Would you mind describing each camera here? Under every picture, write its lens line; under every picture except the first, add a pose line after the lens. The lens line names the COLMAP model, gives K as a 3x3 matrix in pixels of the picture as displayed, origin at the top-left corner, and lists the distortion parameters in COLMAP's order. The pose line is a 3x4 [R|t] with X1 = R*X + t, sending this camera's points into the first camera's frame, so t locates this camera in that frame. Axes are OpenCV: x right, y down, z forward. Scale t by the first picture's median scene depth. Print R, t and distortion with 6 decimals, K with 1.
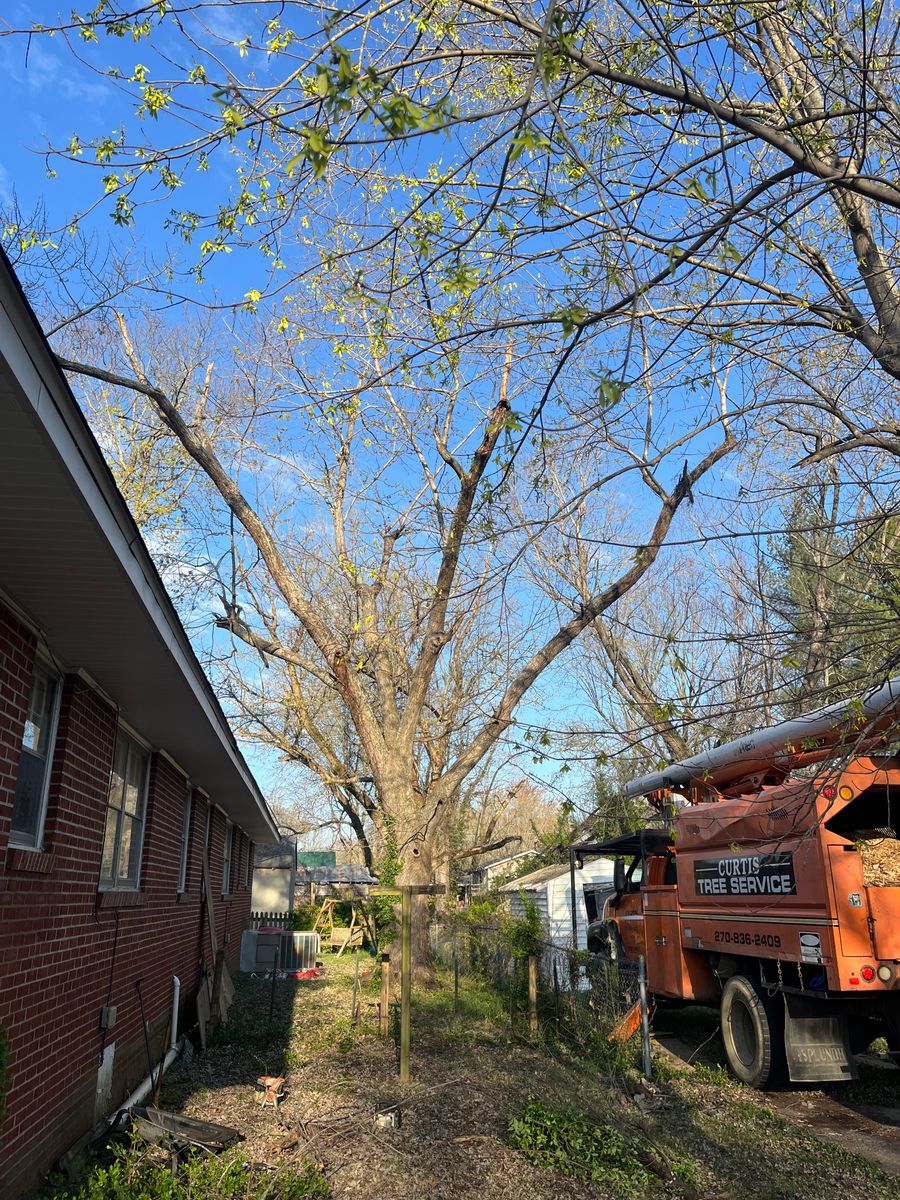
lens RADIAL K [[945.1, 0, 449.9], [0, 945.1, 595.5], [0, 0, 1]] dist [0.008350, -0.020411]
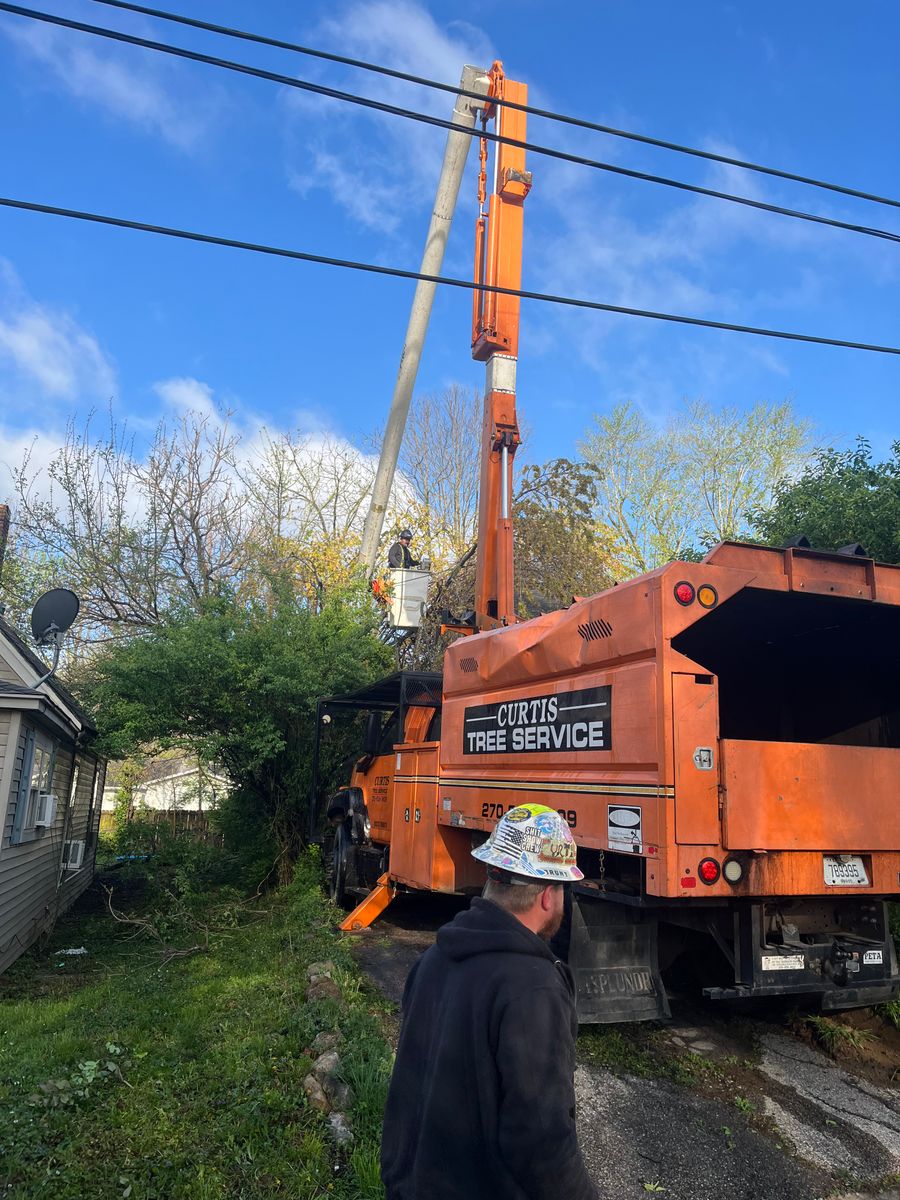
lens RADIAL K [[945.1, 0, 446.3], [0, 945.1, 606.1], [0, 0, 1]] dist [0.008350, -0.020411]
pose [[0.975621, 0.075754, 0.205975, 0.104772], [-0.102171, 0.987405, 0.120795, 0.138015], [-0.194230, -0.138895, 0.971073, 0.368399]]
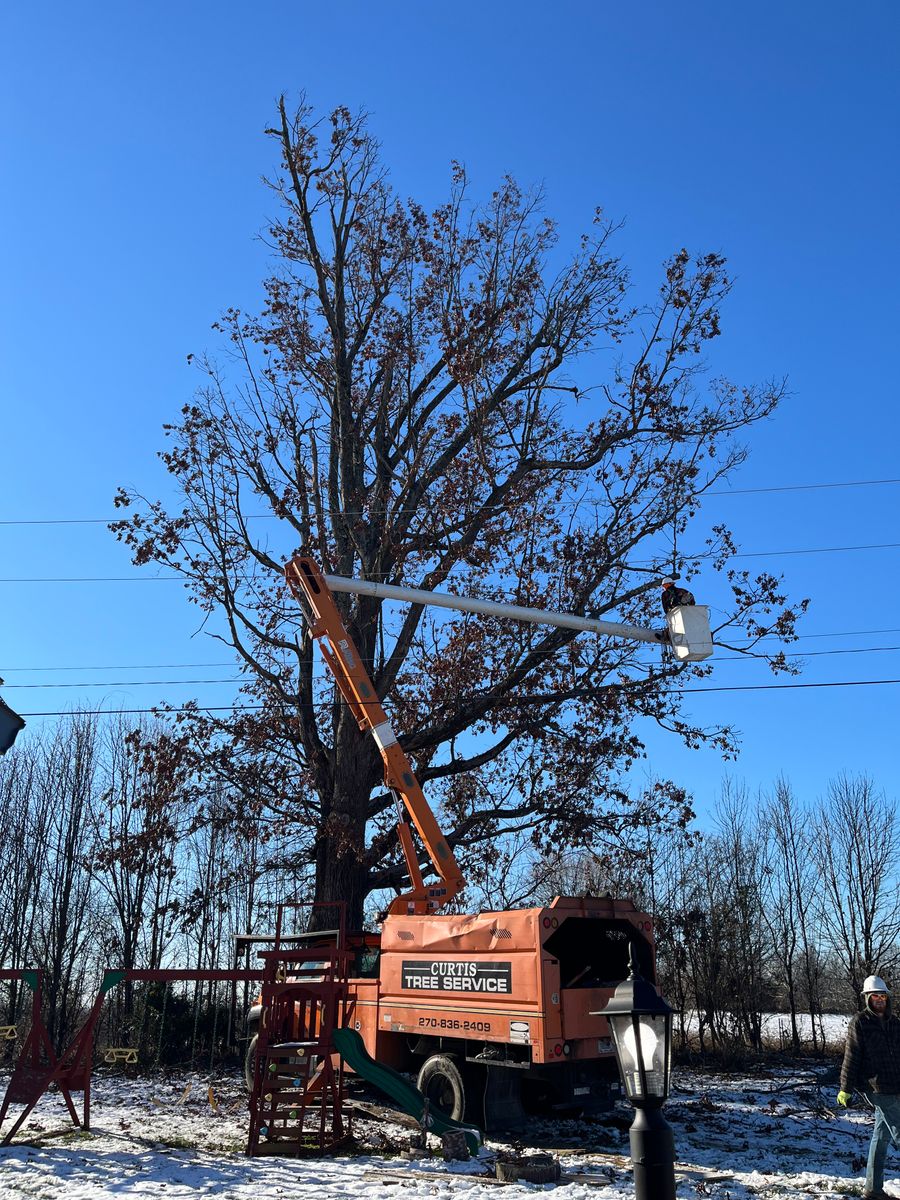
lens RADIAL K [[945.1, 0, 453.6], [0, 945.1, 592.3], [0, 0, 1]] dist [0.008350, -0.020411]
pose [[0.845876, 0.202356, 0.493504, -0.484424], [-0.173957, 0.979311, -0.103391, -0.103617], [-0.504216, 0.001608, 0.863576, -0.172044]]
